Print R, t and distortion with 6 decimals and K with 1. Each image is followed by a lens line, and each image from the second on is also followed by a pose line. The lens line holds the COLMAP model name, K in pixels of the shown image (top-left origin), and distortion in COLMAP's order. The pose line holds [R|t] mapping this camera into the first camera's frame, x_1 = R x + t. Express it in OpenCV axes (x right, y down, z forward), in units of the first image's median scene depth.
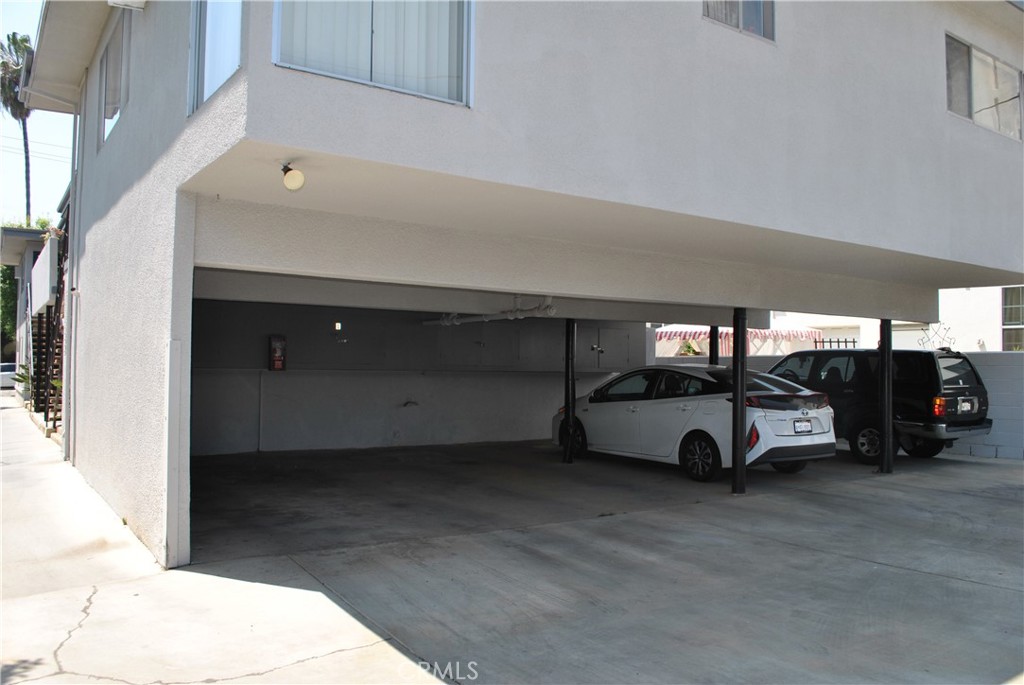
lens RADIAL K [[808.7, 0, 521.0], [0, 808.7, 343.9], [0, 0, 1]] dist [-0.086988, 0.015820]
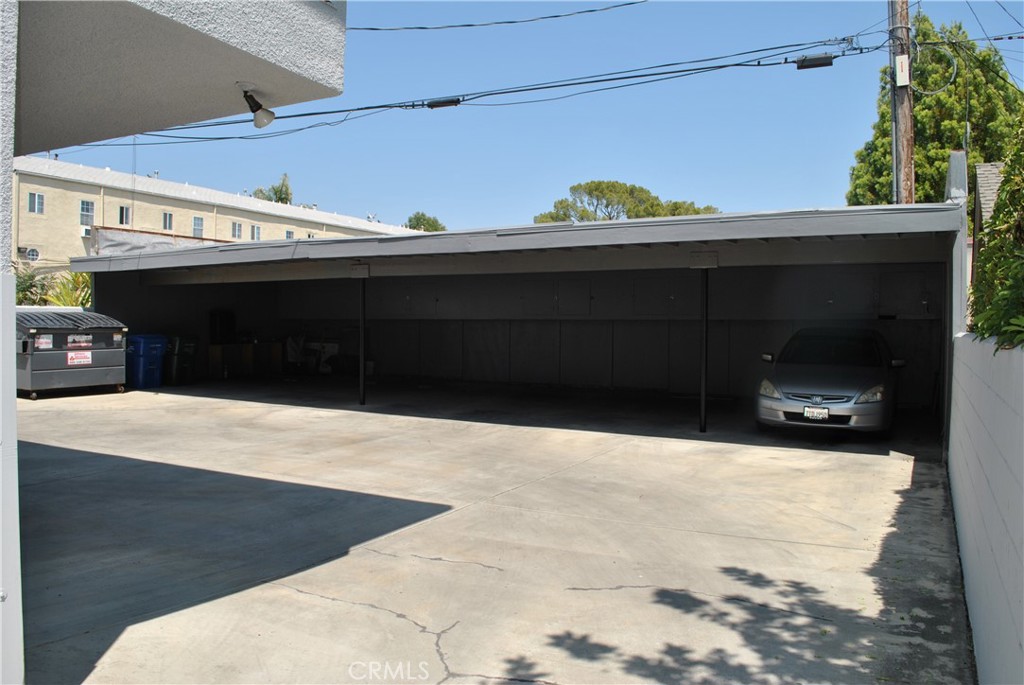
lens RADIAL K [[808.7, 0, 521.0], [0, 808.7, 343.9], [0, 0, 1]] dist [-0.086988, 0.015820]
pose [[-0.475391, -0.031902, 0.879196, -1.058711], [-0.037721, 0.999162, 0.015859, 0.017891], [-0.878965, -0.025625, -0.476197, 1.021105]]
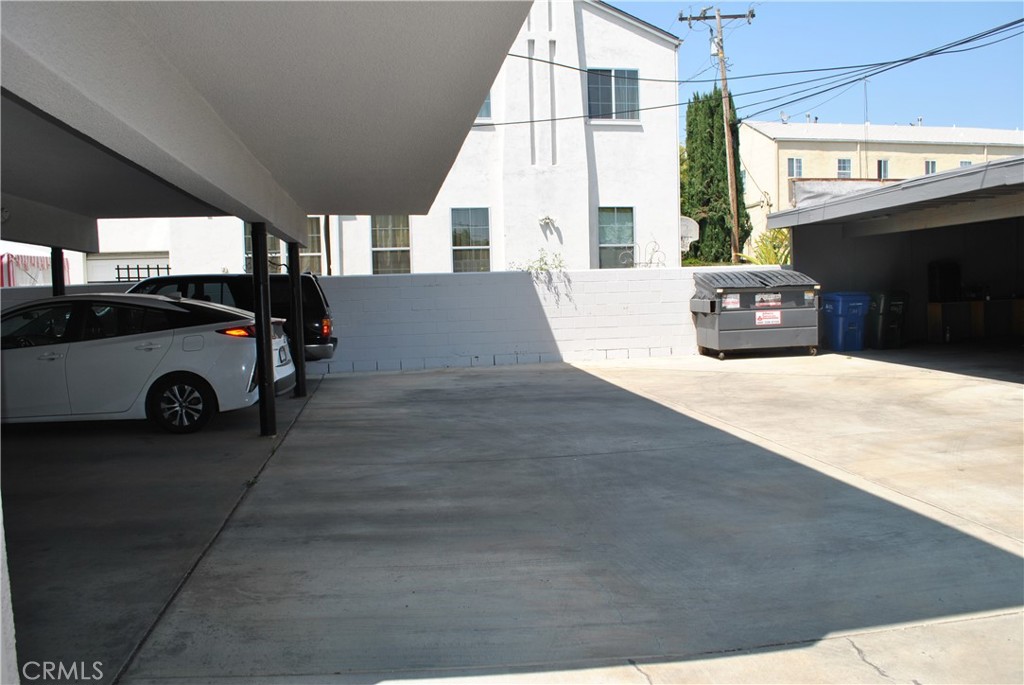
lens RADIAL K [[808.7, 0, 521.0], [0, 808.7, 343.9], [0, 0, 1]] dist [-0.086988, 0.015820]
pose [[0.425287, -0.078635, 0.901636, -0.692356], [0.004536, 0.996391, 0.084760, 0.024044], [-0.905047, -0.031958, 0.424109, 0.670756]]
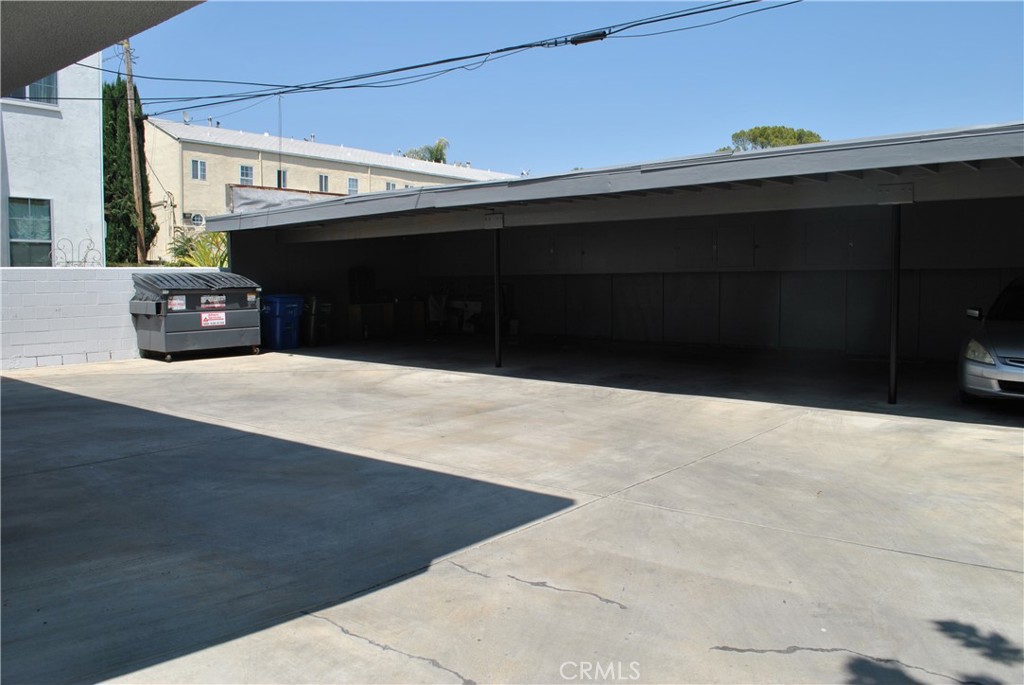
lens RADIAL K [[808.7, 0, 521.0], [0, 808.7, 343.9], [0, 0, 1]] dist [-0.086988, 0.015820]
pose [[-0.294051, -0.077358, 0.952654, -0.825673], [-0.023350, 0.997003, 0.073751, 0.027287], [-0.955504, -0.000558, -0.294976, 0.865191]]
